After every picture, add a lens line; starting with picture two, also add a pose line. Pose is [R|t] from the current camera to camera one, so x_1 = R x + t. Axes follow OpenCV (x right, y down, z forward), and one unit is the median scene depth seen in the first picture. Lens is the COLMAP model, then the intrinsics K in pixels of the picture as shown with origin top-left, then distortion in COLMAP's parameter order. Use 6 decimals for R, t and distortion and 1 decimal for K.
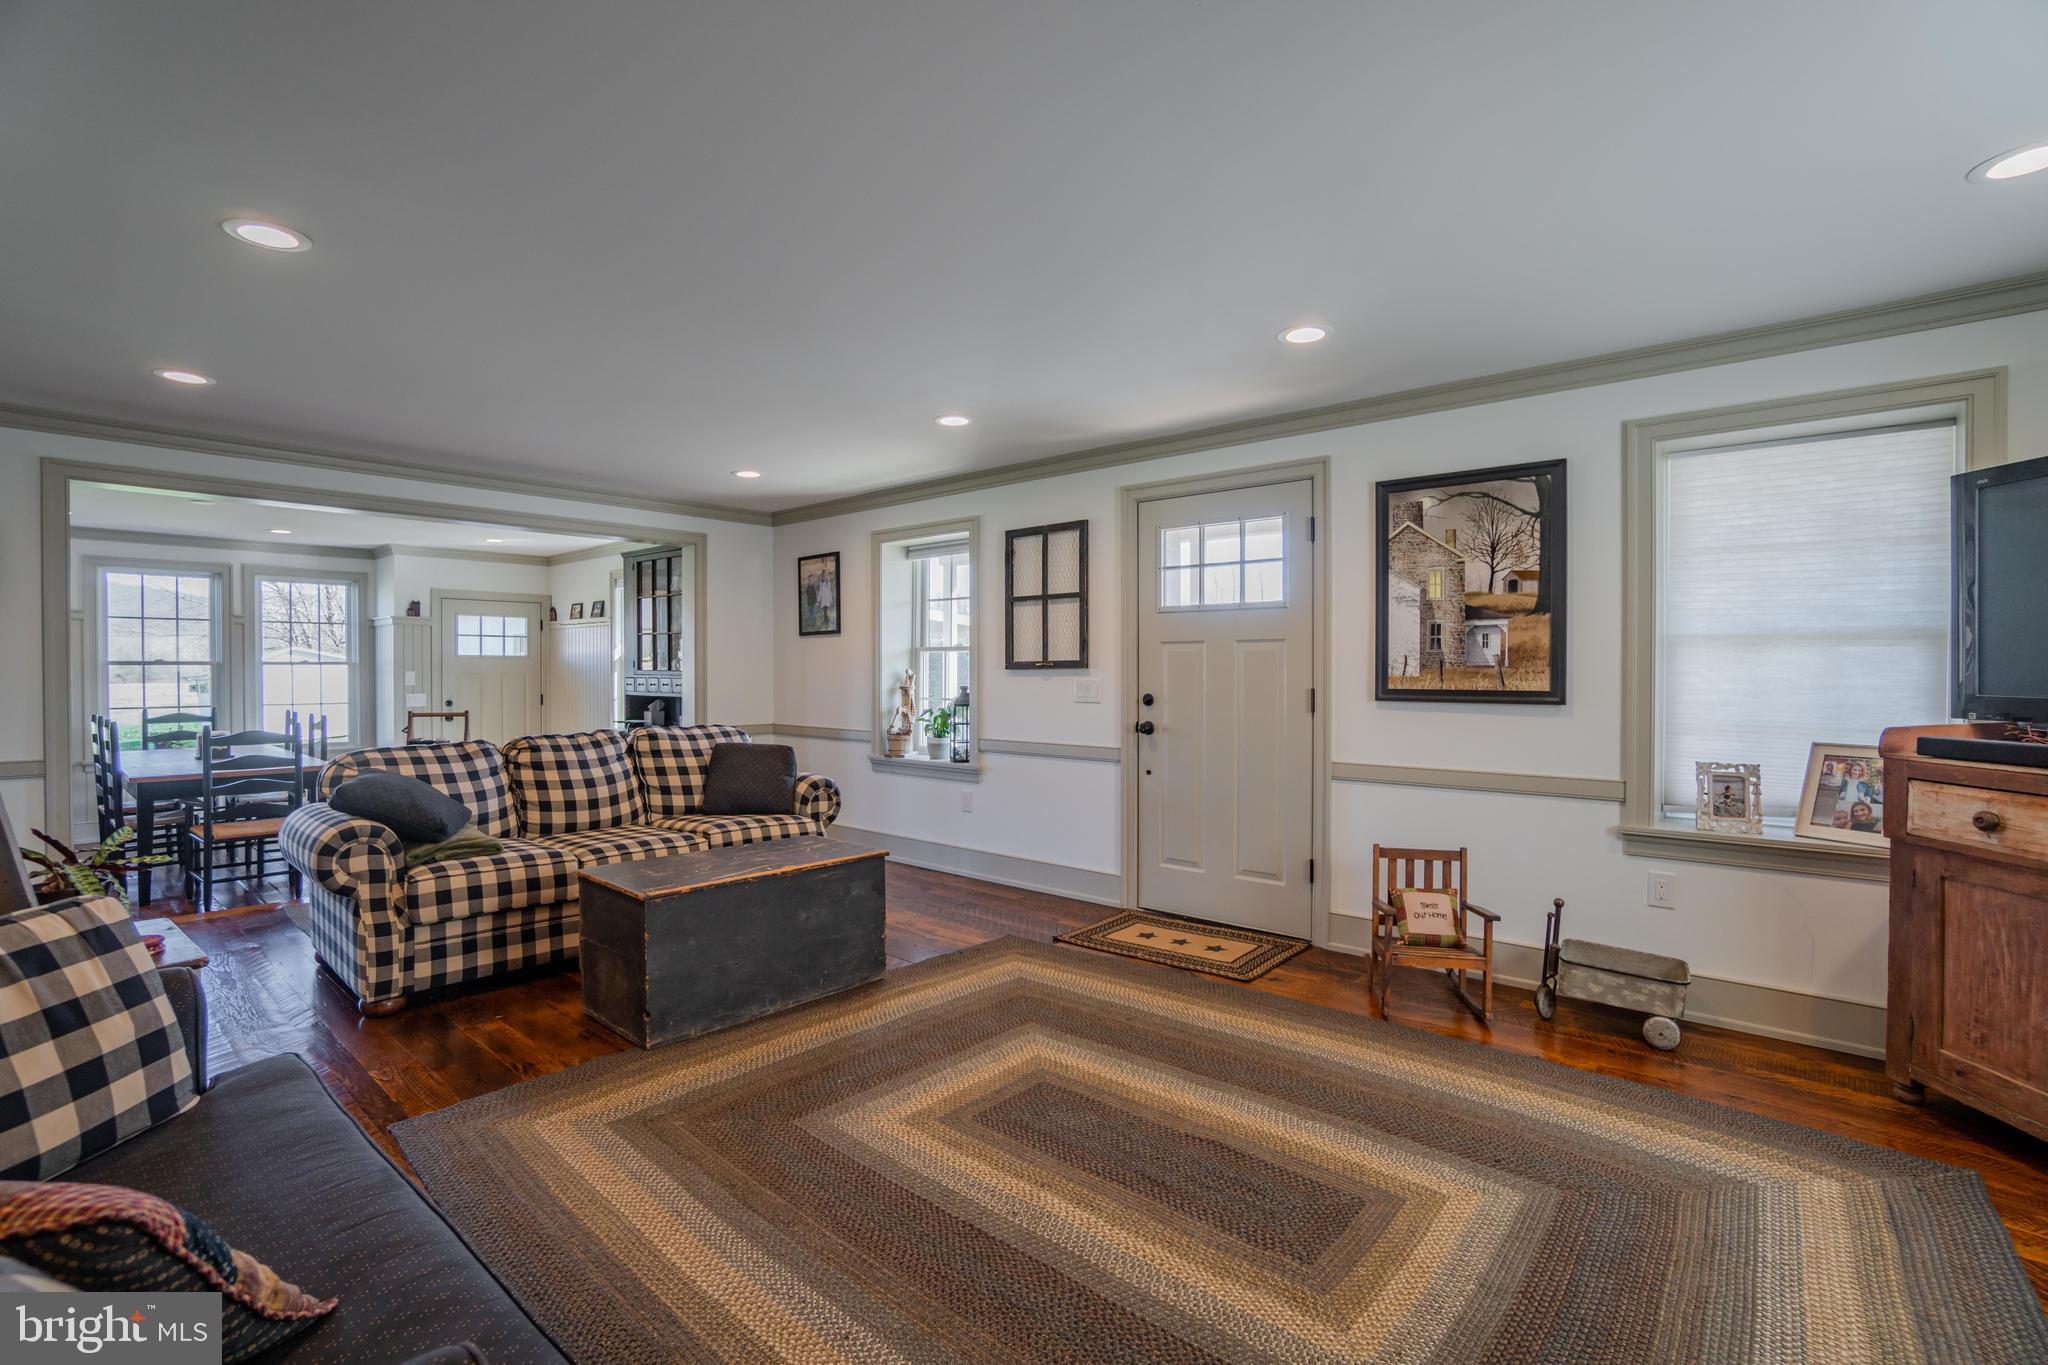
lens RADIAL K [[916.4, 0, 1005.9], [0, 916.4, 673.3], [0, 0, 1]] dist [-0.053636, 0.015964]
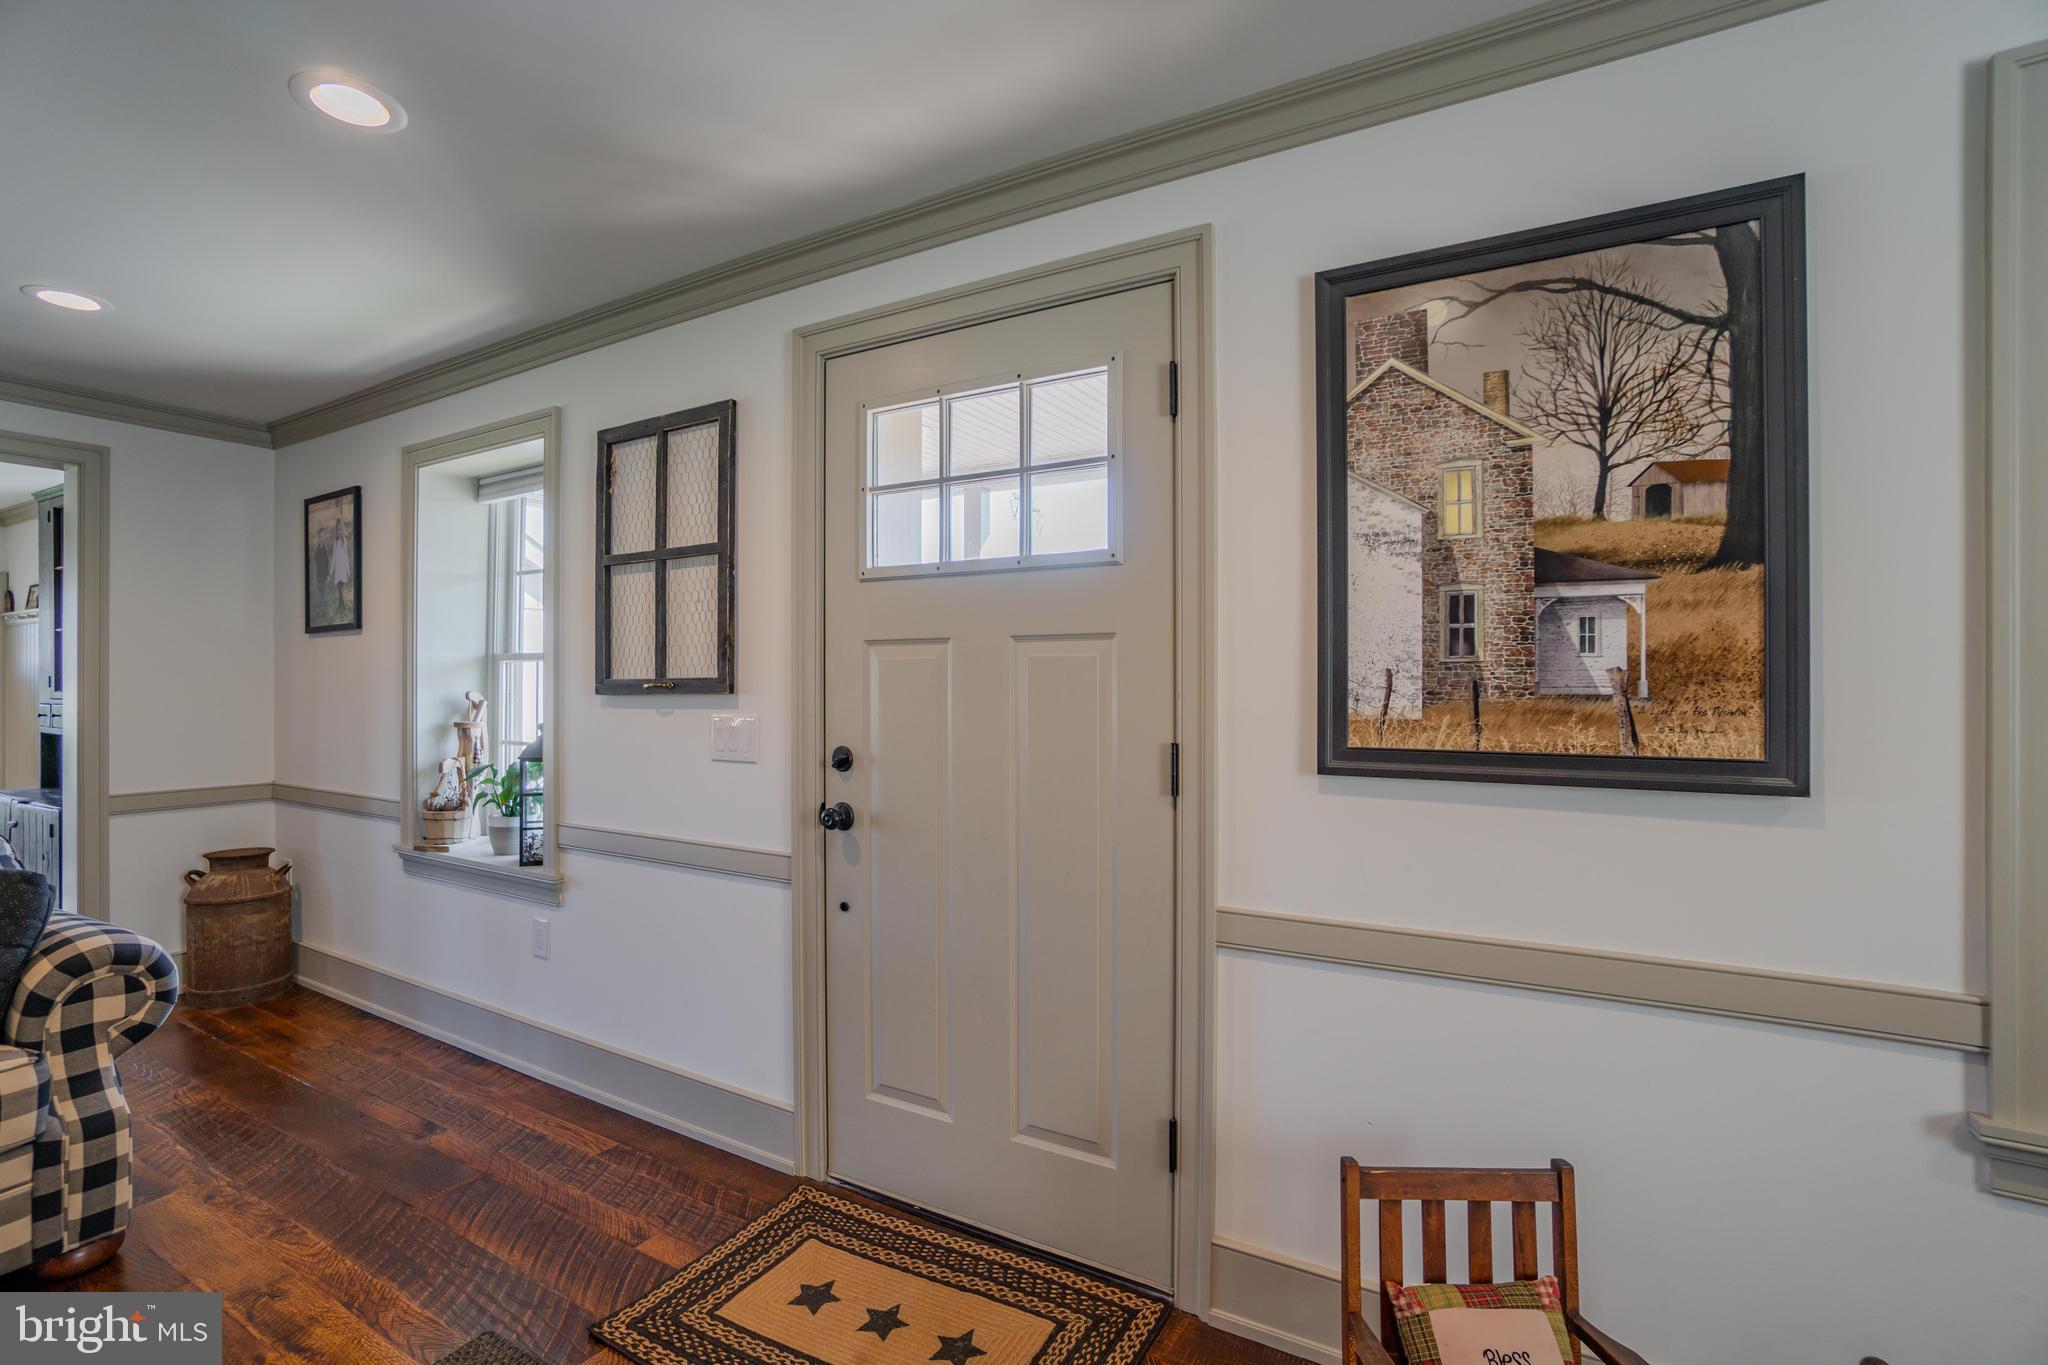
lens RADIAL K [[916.4, 0, 1015.5], [0, 916.4, 680.3], [0, 0, 1]] dist [-0.053636, 0.015964]
pose [[0.980856, -0.000401, 0.194735, 0.159396], [0.001551, 0.999982, -0.005756, -0.010778], [-0.194729, 0.005948, 0.980839, 0.530662]]
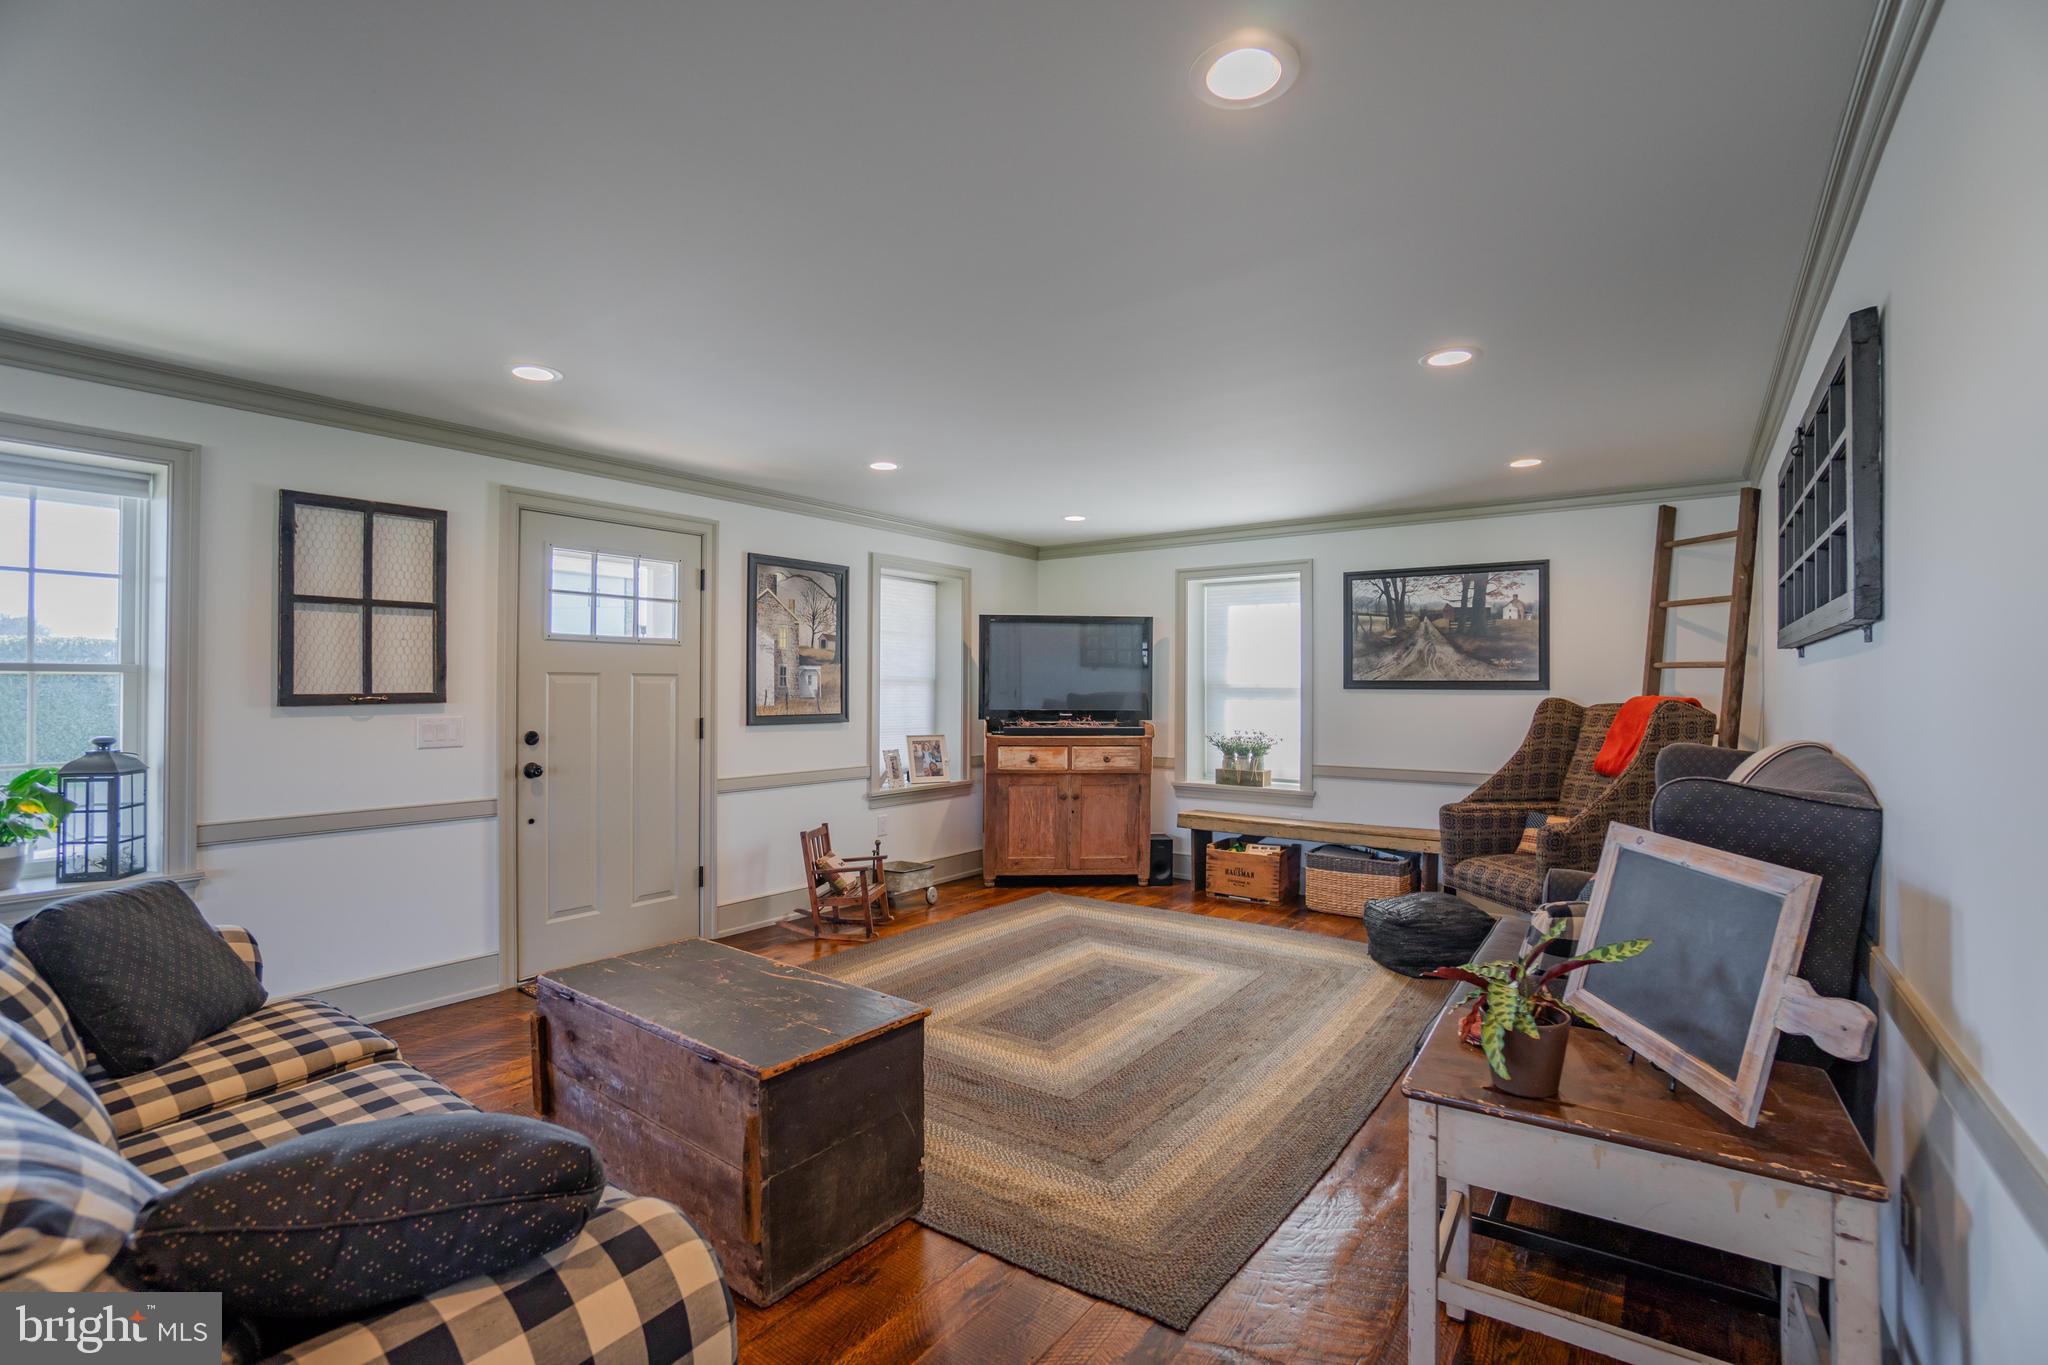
lens RADIAL K [[916.4, 0, 1017.1], [0, 916.4, 673.1], [0, 0, 1]] dist [-0.053636, 0.015964]
pose [[-0.080965, 0.013053, 0.996631, -0.783002], [-0.000319, 0.999914, -0.013122, -0.023069], [-0.996717, -0.001380, -0.080953, 0.643830]]
